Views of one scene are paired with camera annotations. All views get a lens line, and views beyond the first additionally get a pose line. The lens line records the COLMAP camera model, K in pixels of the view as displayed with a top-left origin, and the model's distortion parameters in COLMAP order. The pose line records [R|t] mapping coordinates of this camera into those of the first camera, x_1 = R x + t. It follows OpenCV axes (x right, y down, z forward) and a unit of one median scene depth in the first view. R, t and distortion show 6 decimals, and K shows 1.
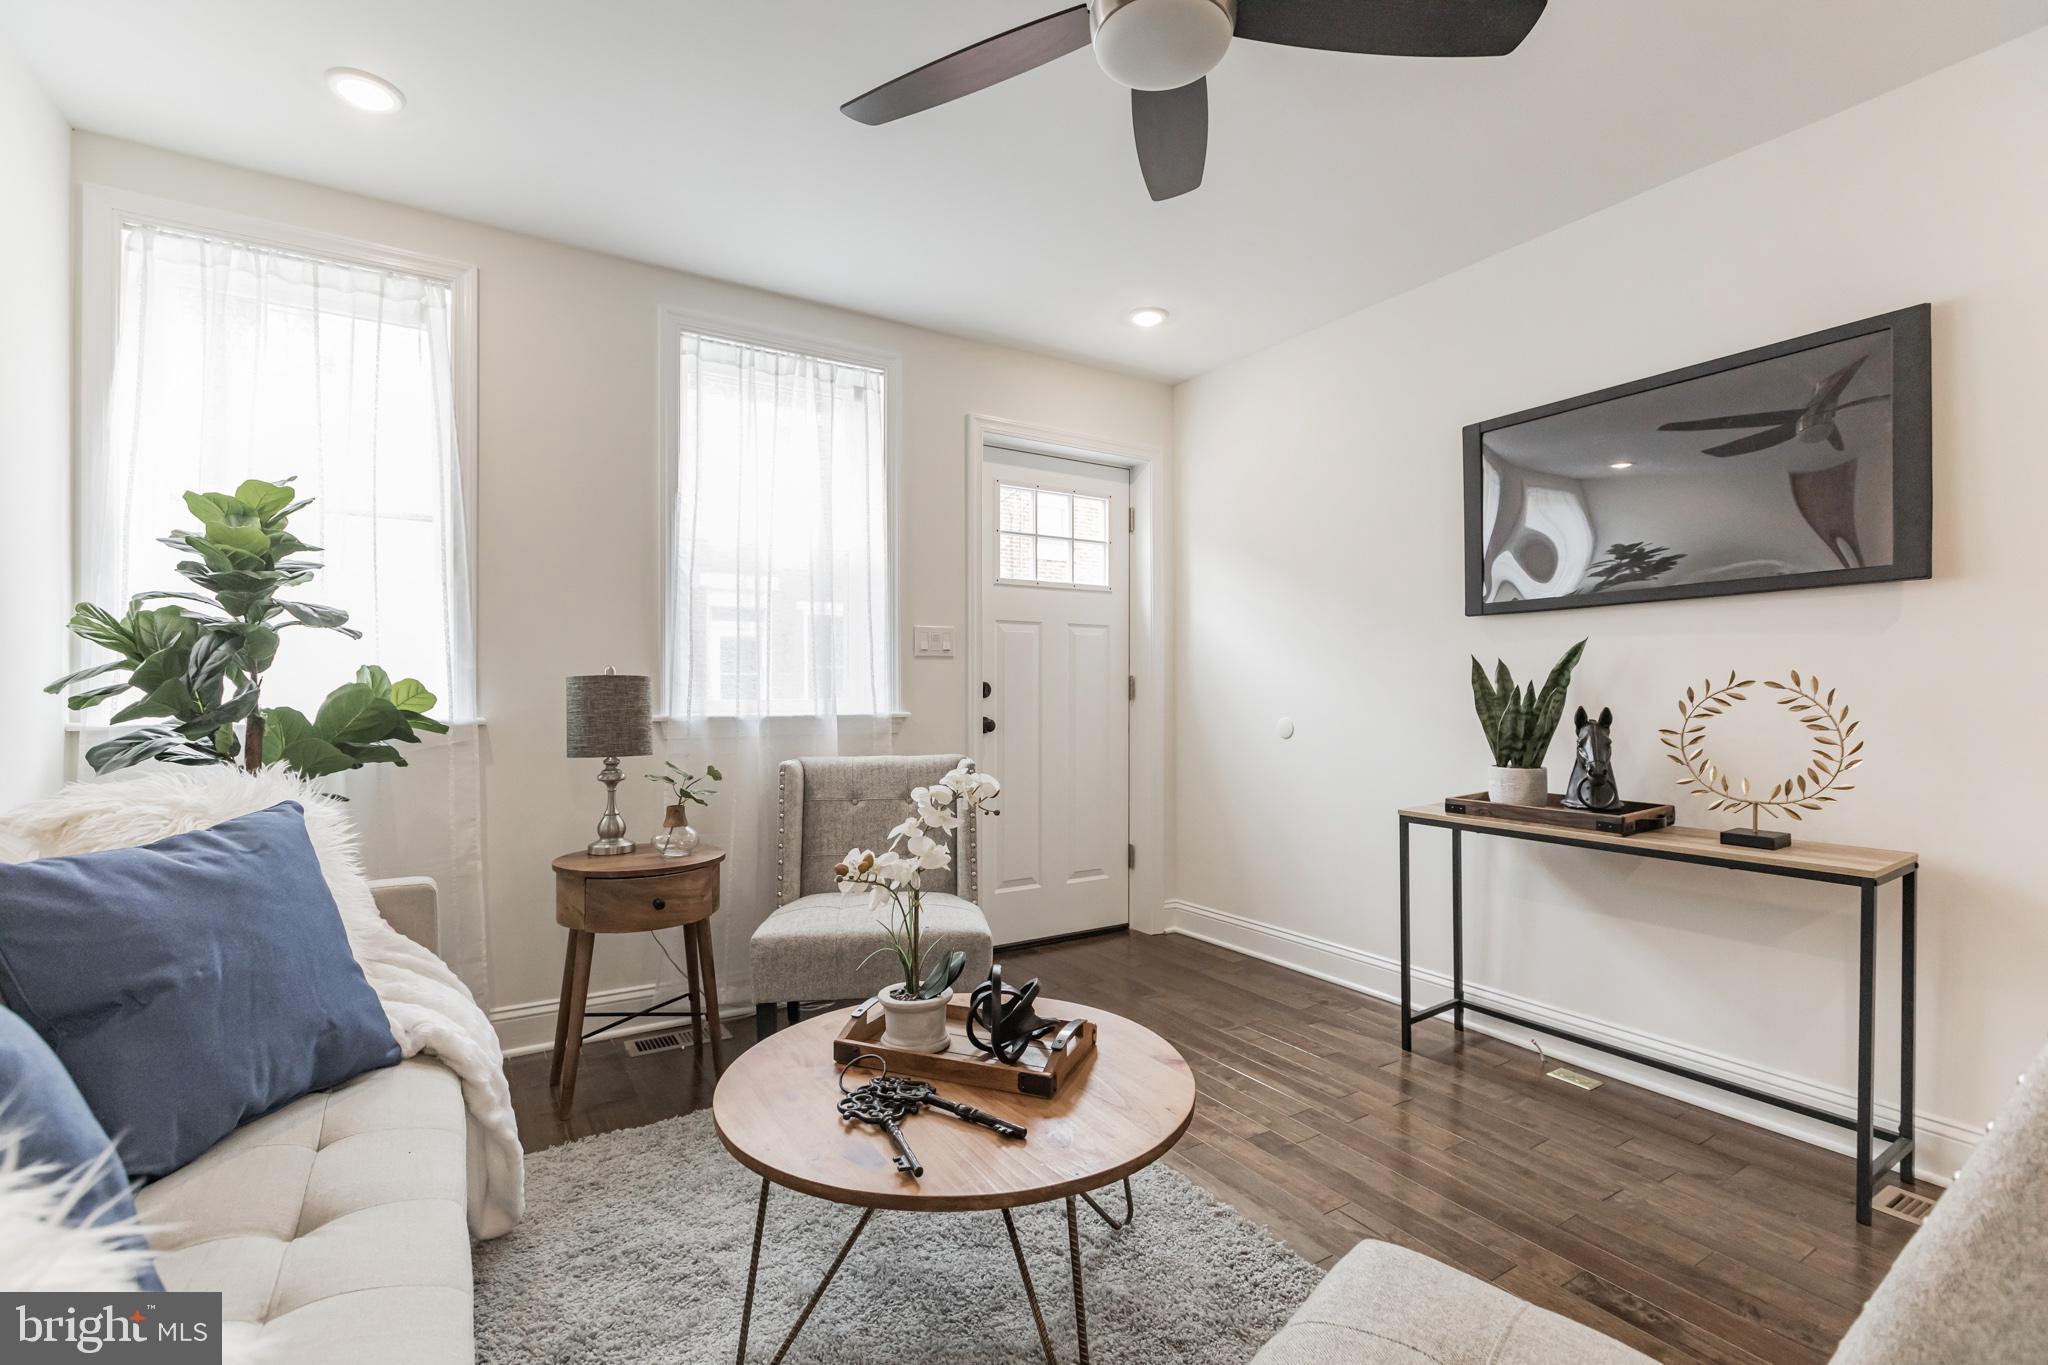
lens RADIAL K [[924.6, 0, 1024.0], [0, 924.6, 682.5], [0, 0, 1]] dist [0.013592, -0.000594]
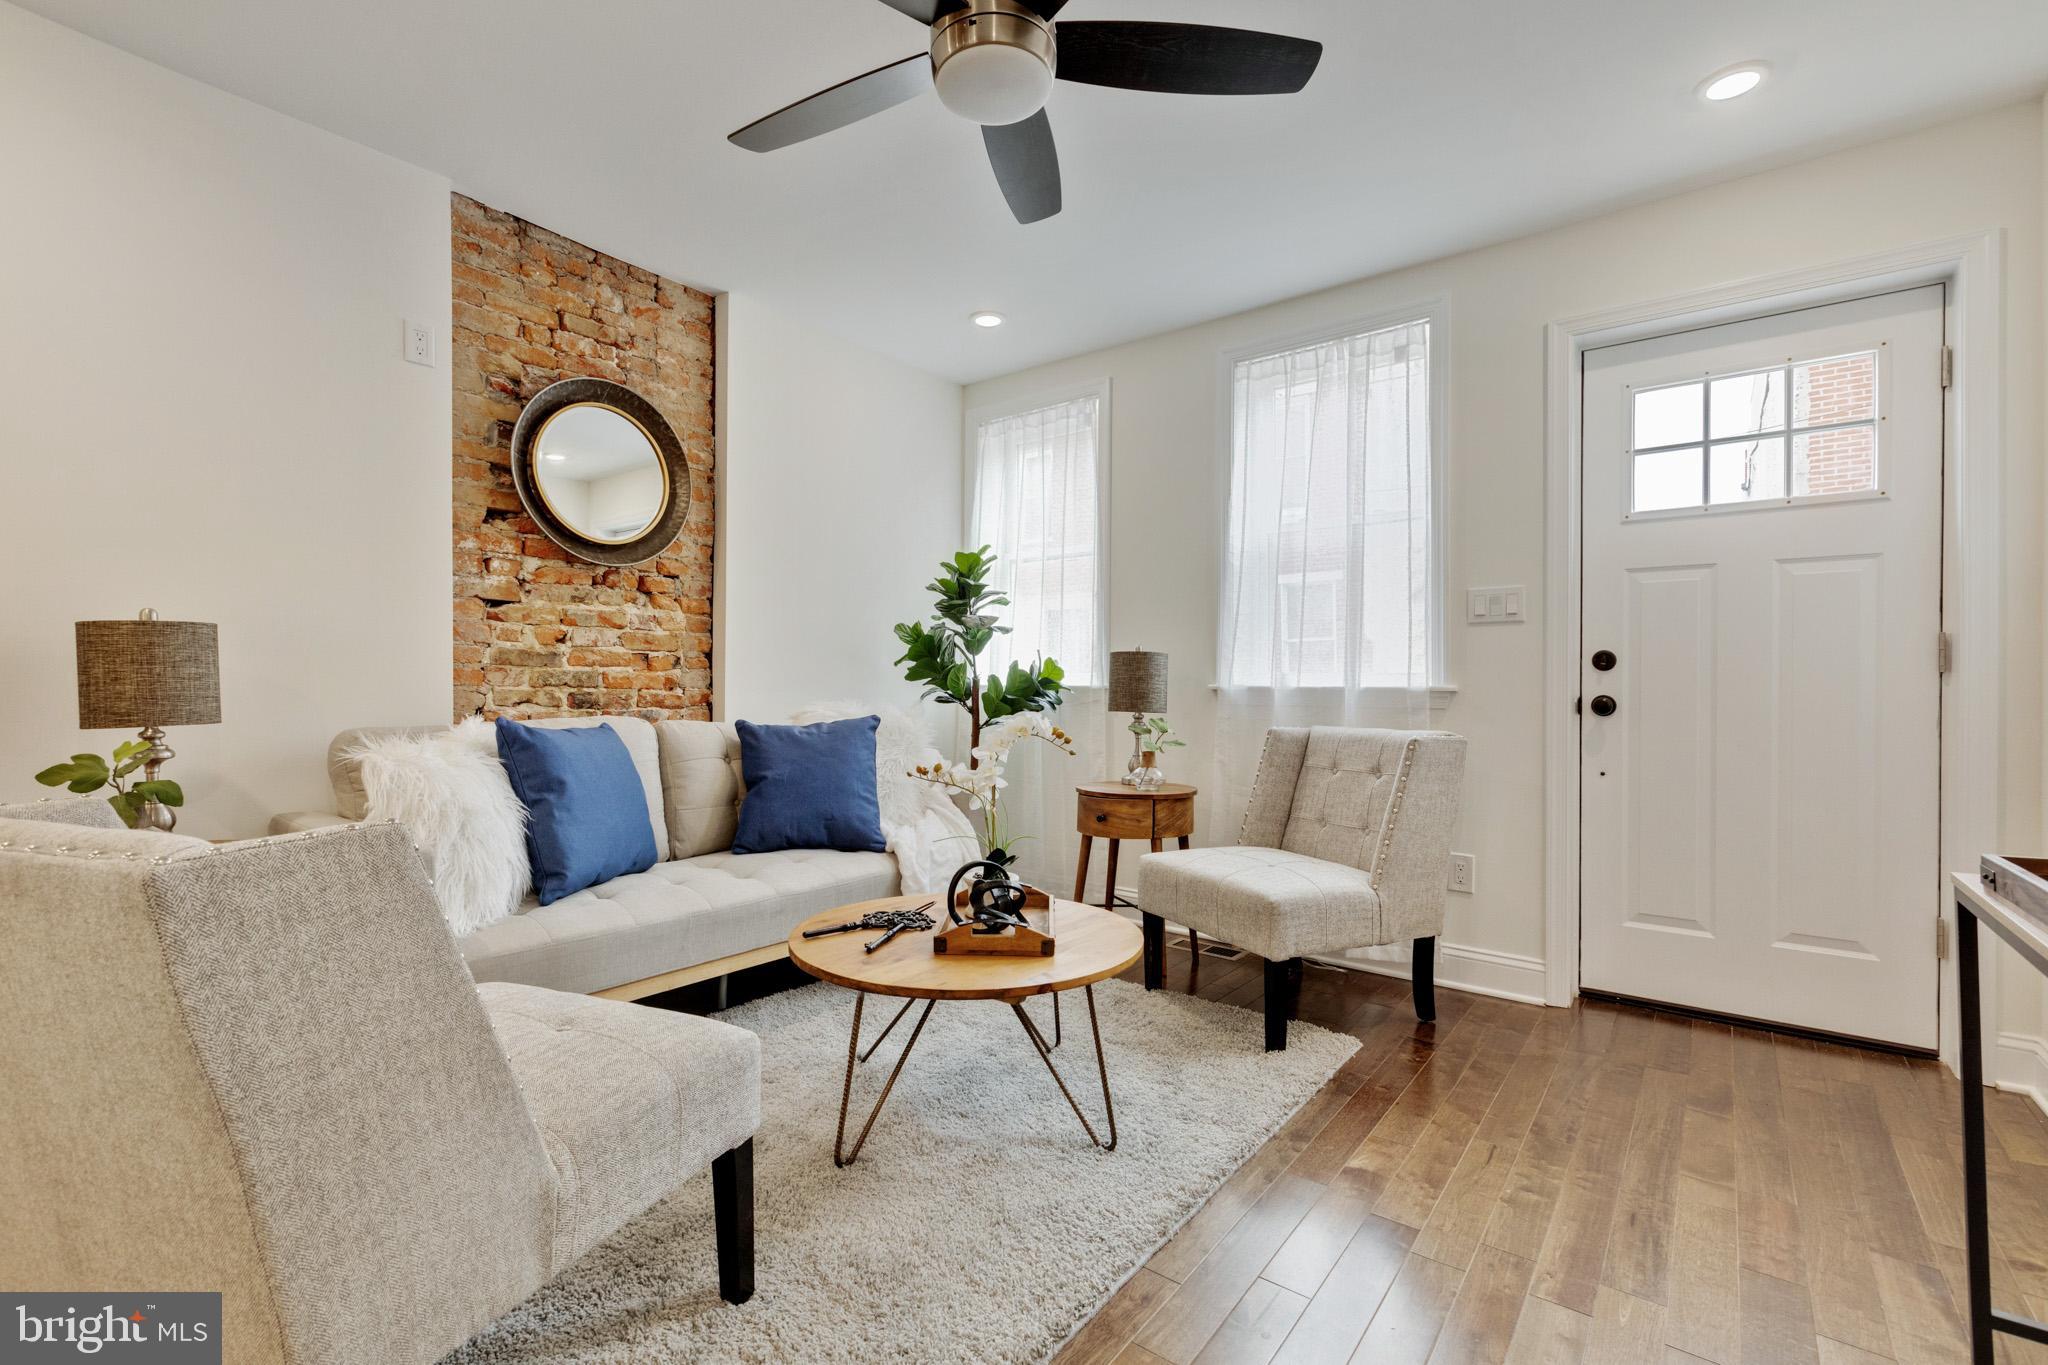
lens RADIAL K [[924.6, 0, 1024.0], [0, 924.6, 682.5], [0, 0, 1]] dist [0.013592, -0.000594]
pose [[0.334313, 0.002932, -0.942457, 0.619269], [0.003616, 0.999984, 0.004394, 0.024512], [0.942455, -0.004877, 0.334297, 0.318490]]
